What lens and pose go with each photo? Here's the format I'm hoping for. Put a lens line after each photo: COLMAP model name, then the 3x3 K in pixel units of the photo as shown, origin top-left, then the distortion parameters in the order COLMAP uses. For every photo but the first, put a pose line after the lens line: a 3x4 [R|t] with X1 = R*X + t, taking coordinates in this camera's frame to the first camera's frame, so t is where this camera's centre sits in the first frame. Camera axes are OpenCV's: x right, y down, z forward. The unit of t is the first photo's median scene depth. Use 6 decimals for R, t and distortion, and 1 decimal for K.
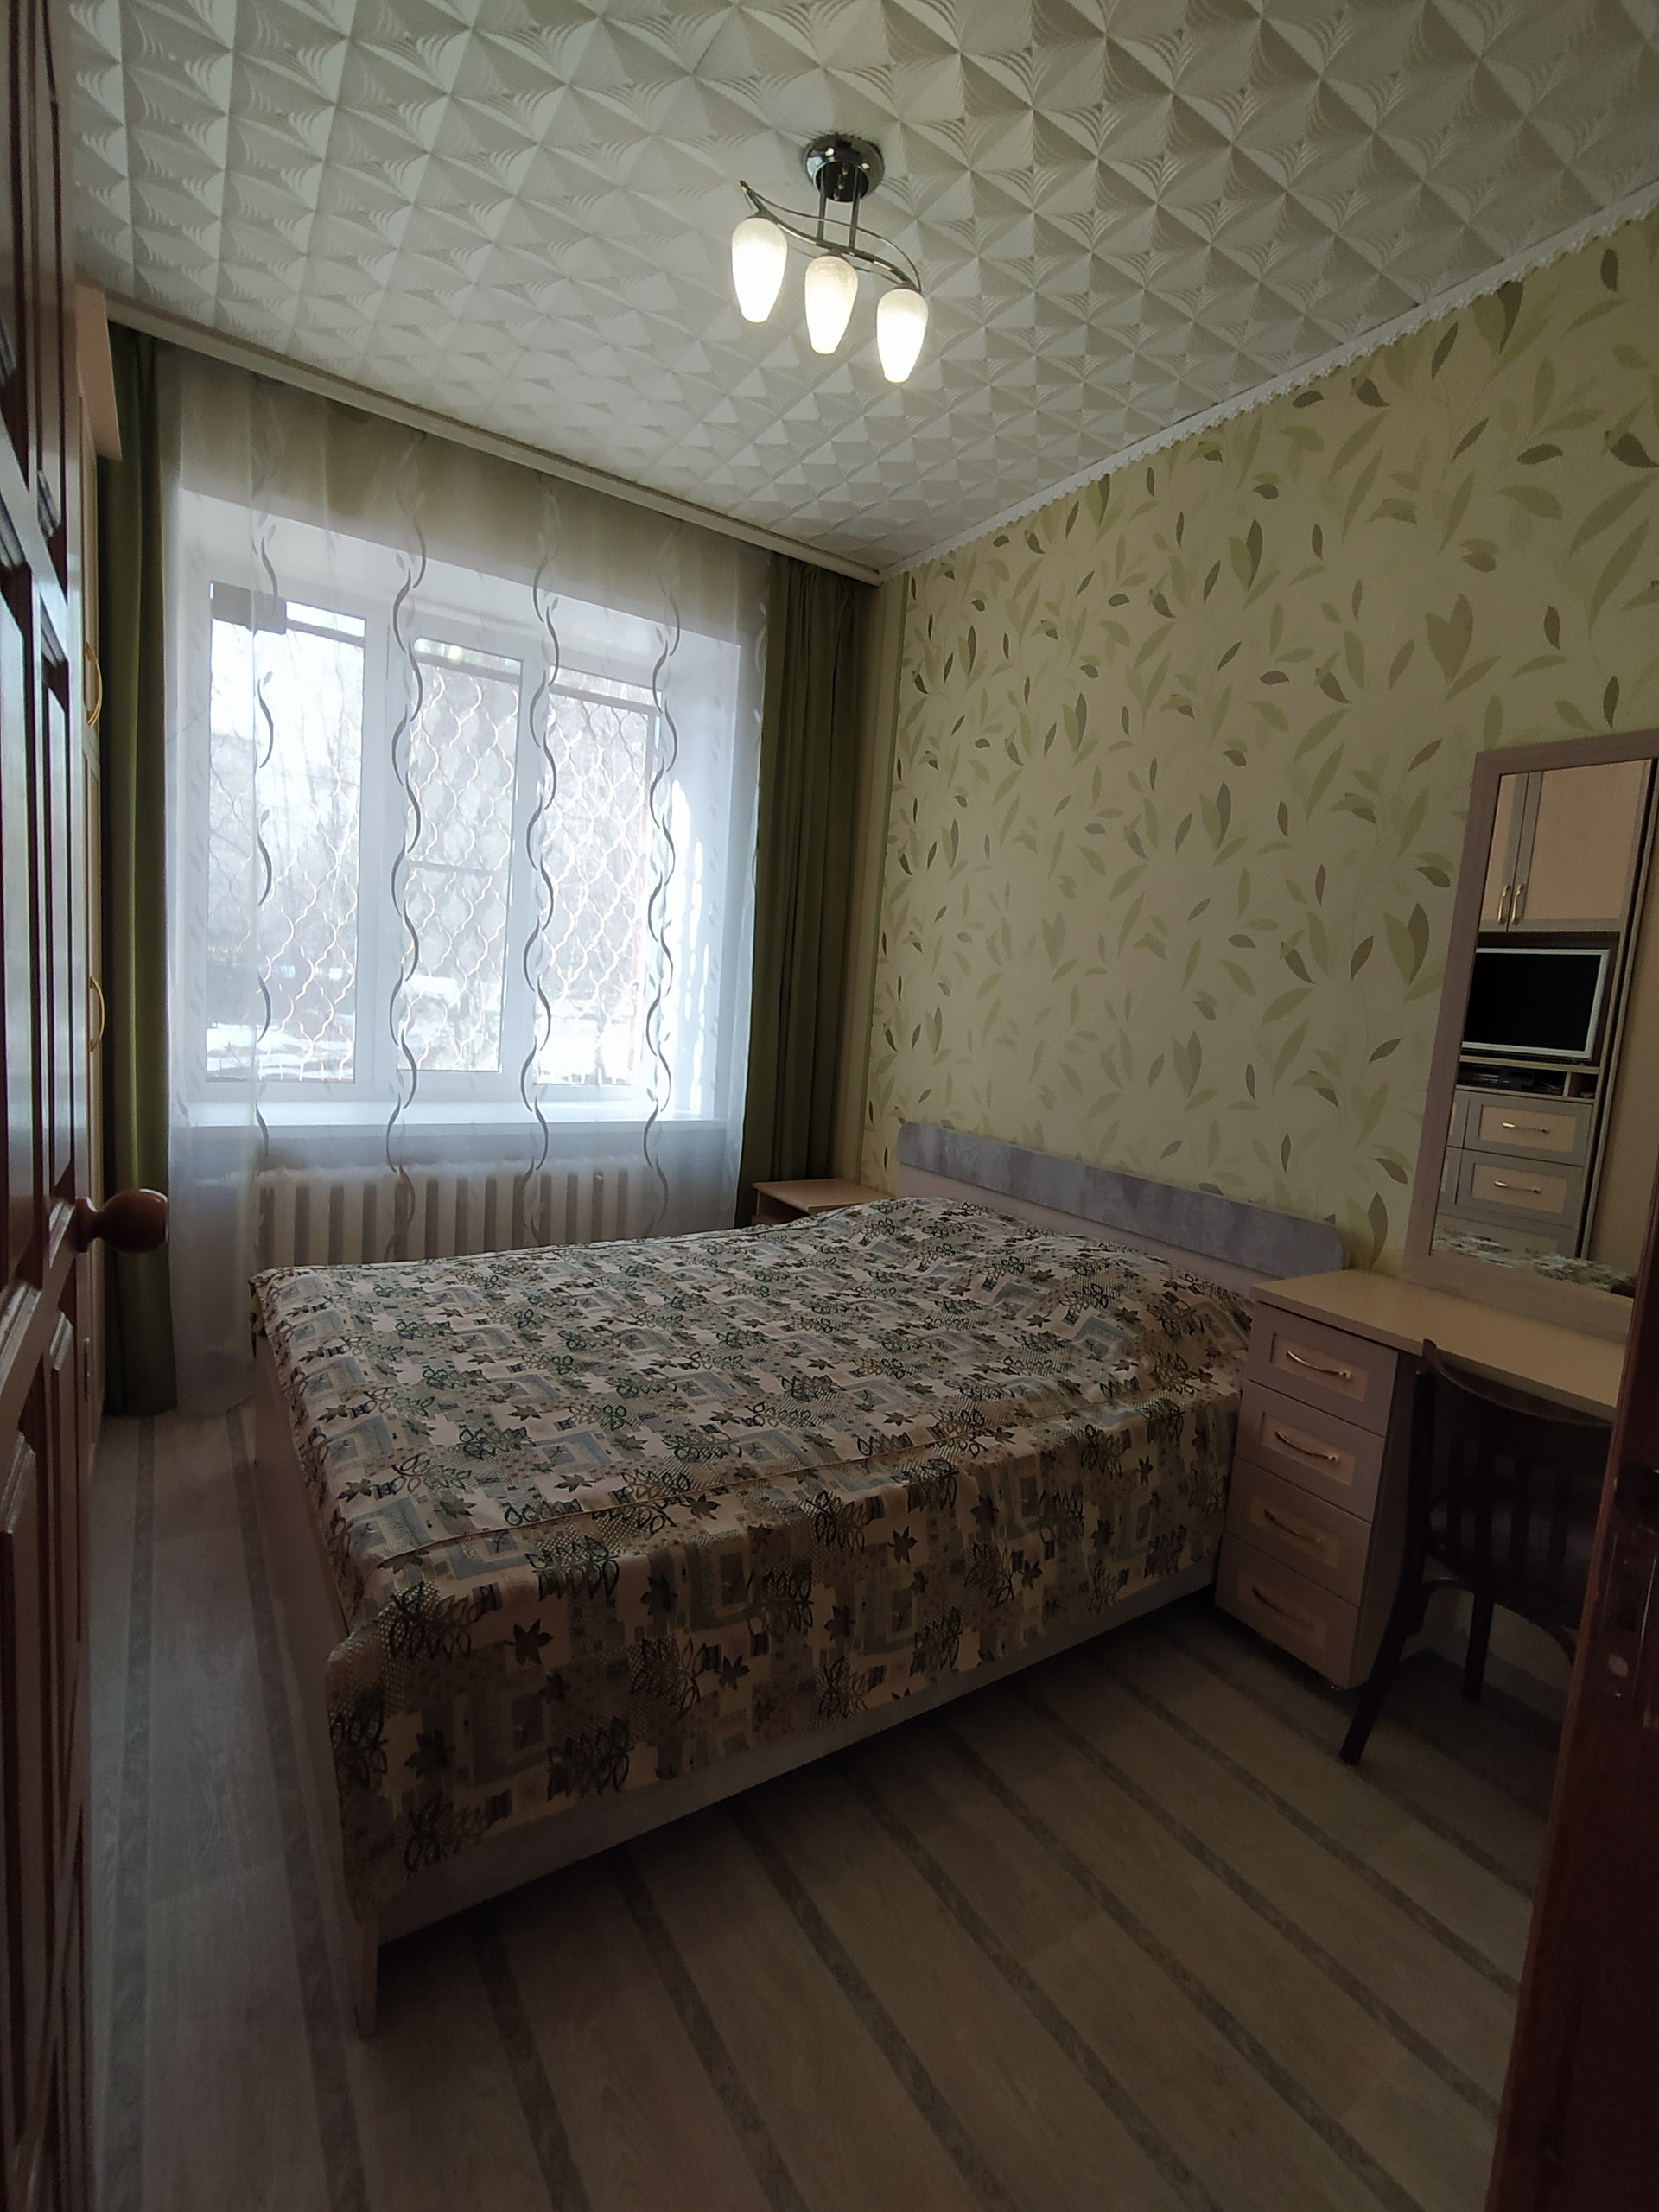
lens RADIAL K [[1001.6, 0, 832.2], [0, 1001.6, 1106.0], [0, 0, 1]] dist [-0.007184, 0.001361]
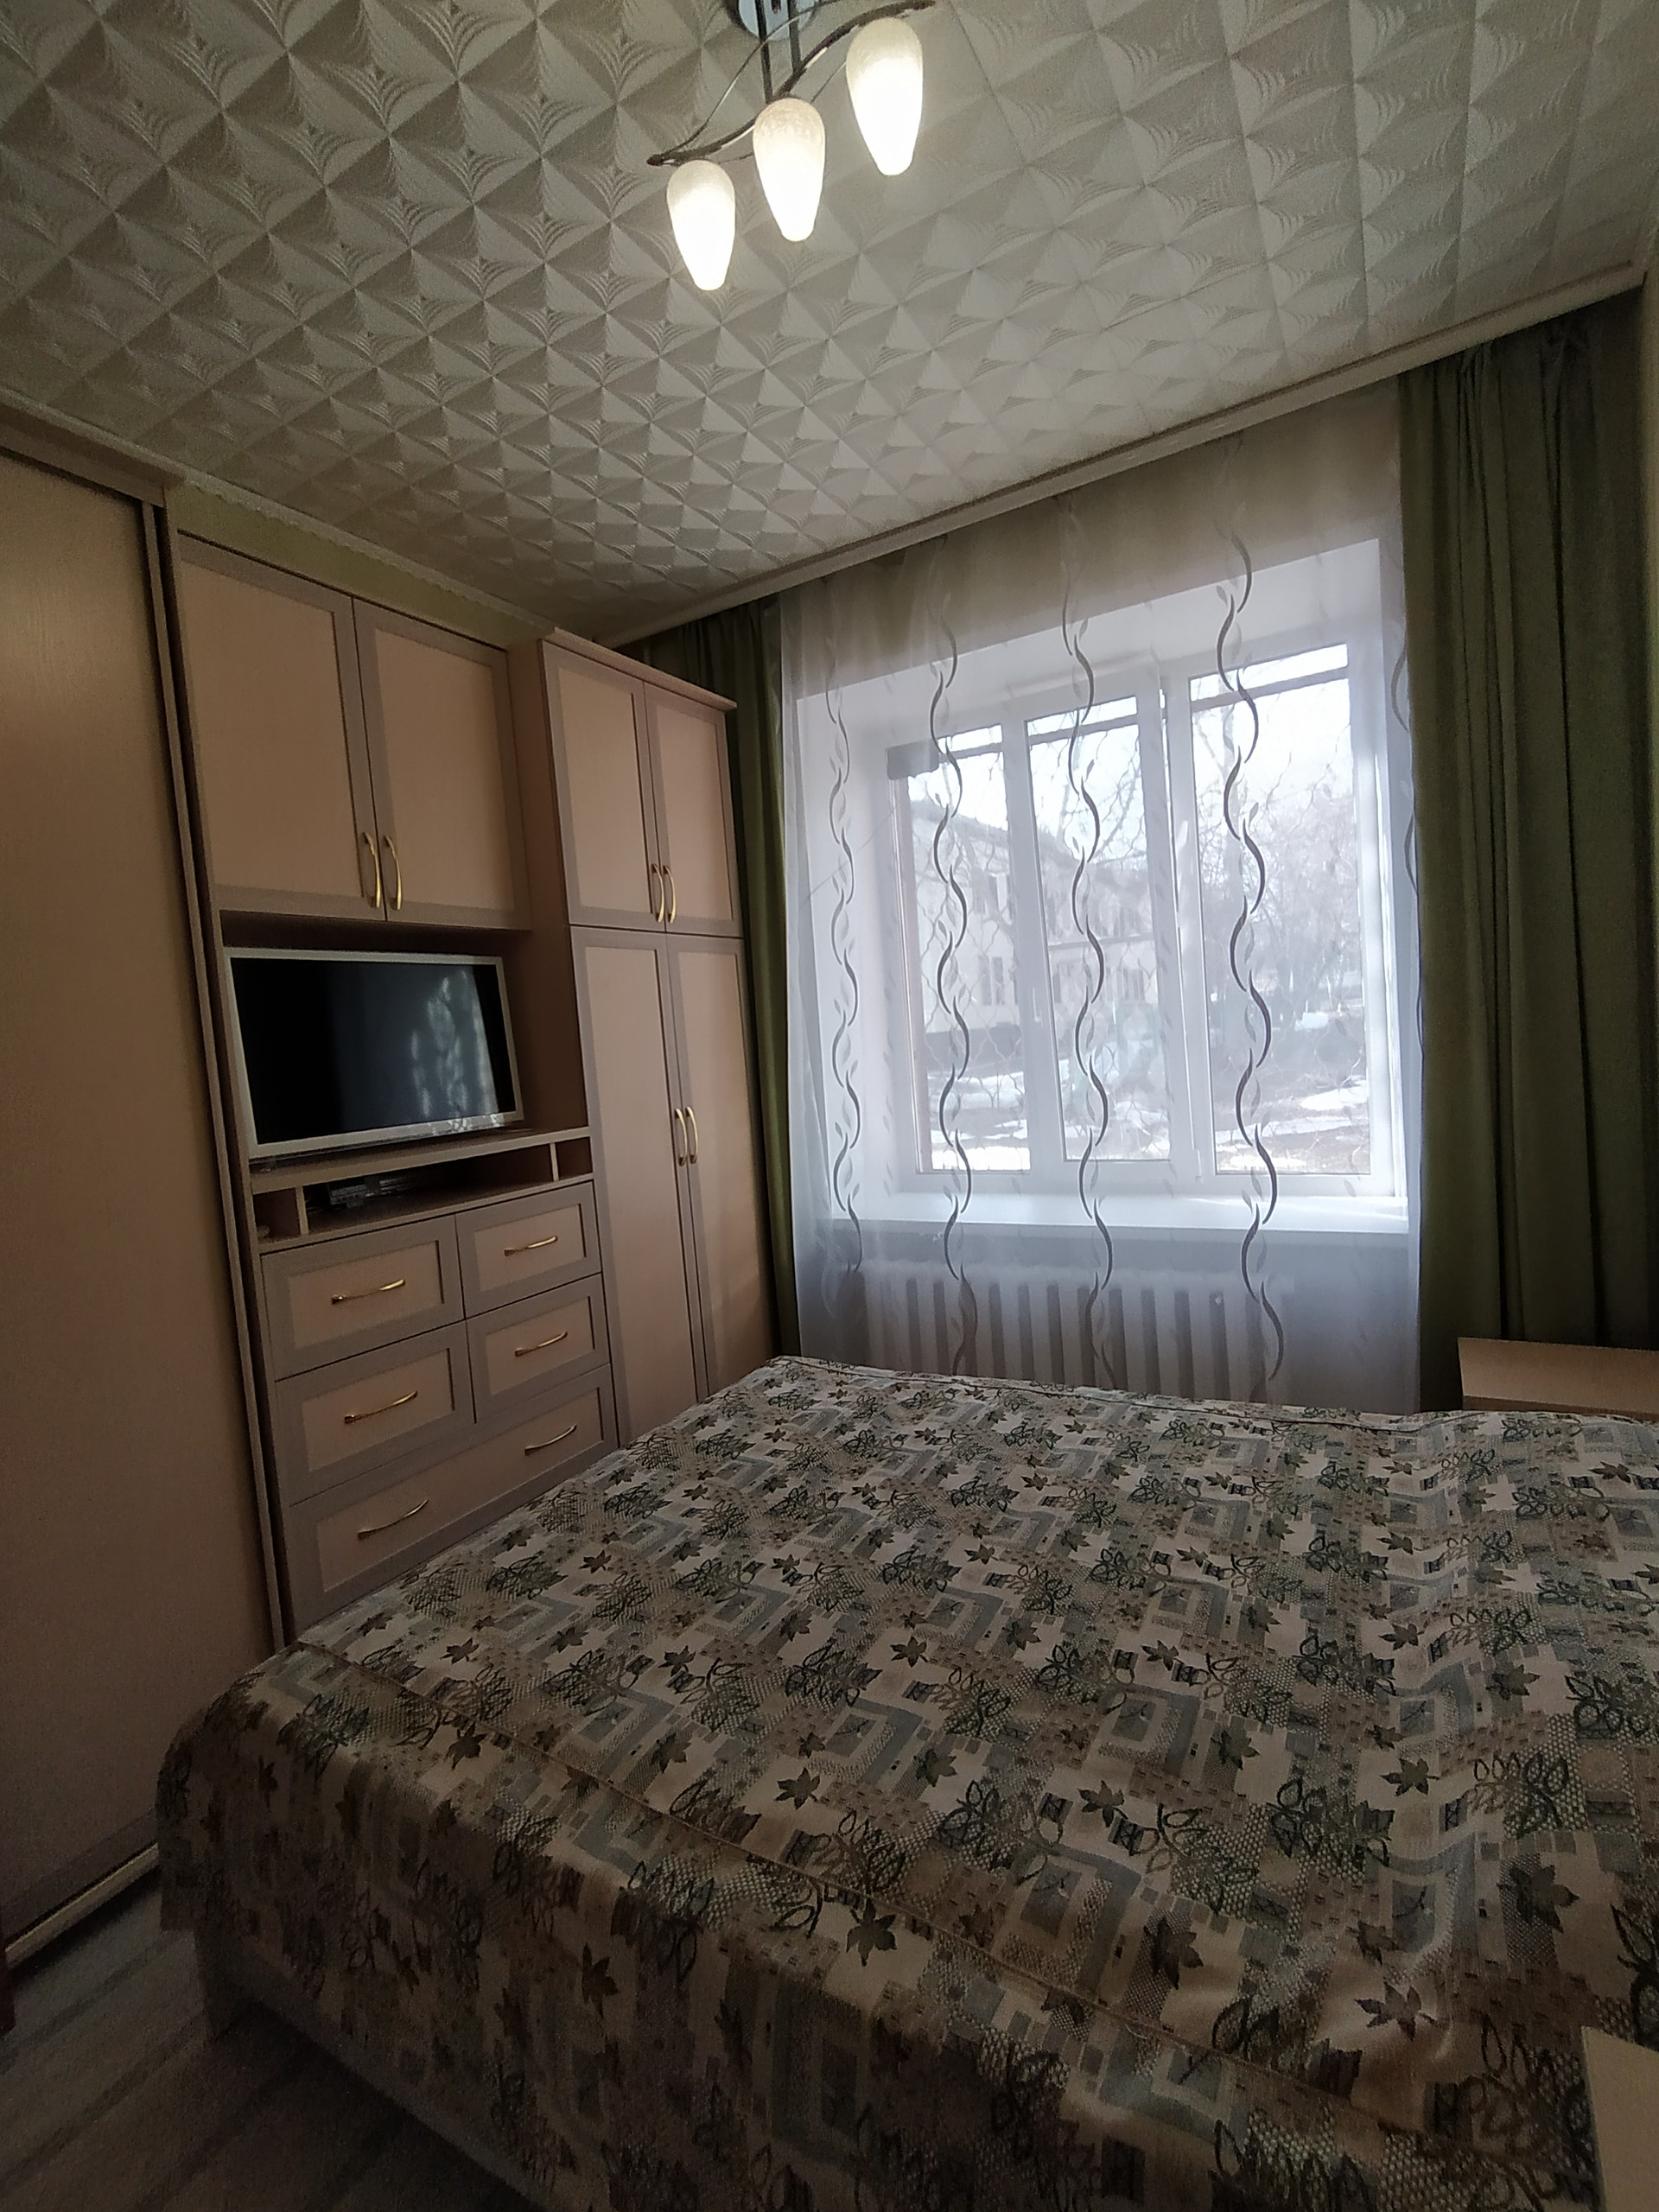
lens RADIAL K [[1001.6, 0, 833.1], [0, 1001.6, 1097.0], [0, 0, 1]] dist [-0.007184, 0.001361]
pose [[0.438235, -0.060002, -0.896856, 0.553853], [0.005767, 0.997937, -0.063946, -0.061188], [0.898842, 0.022851, 0.437677, 0.632591]]
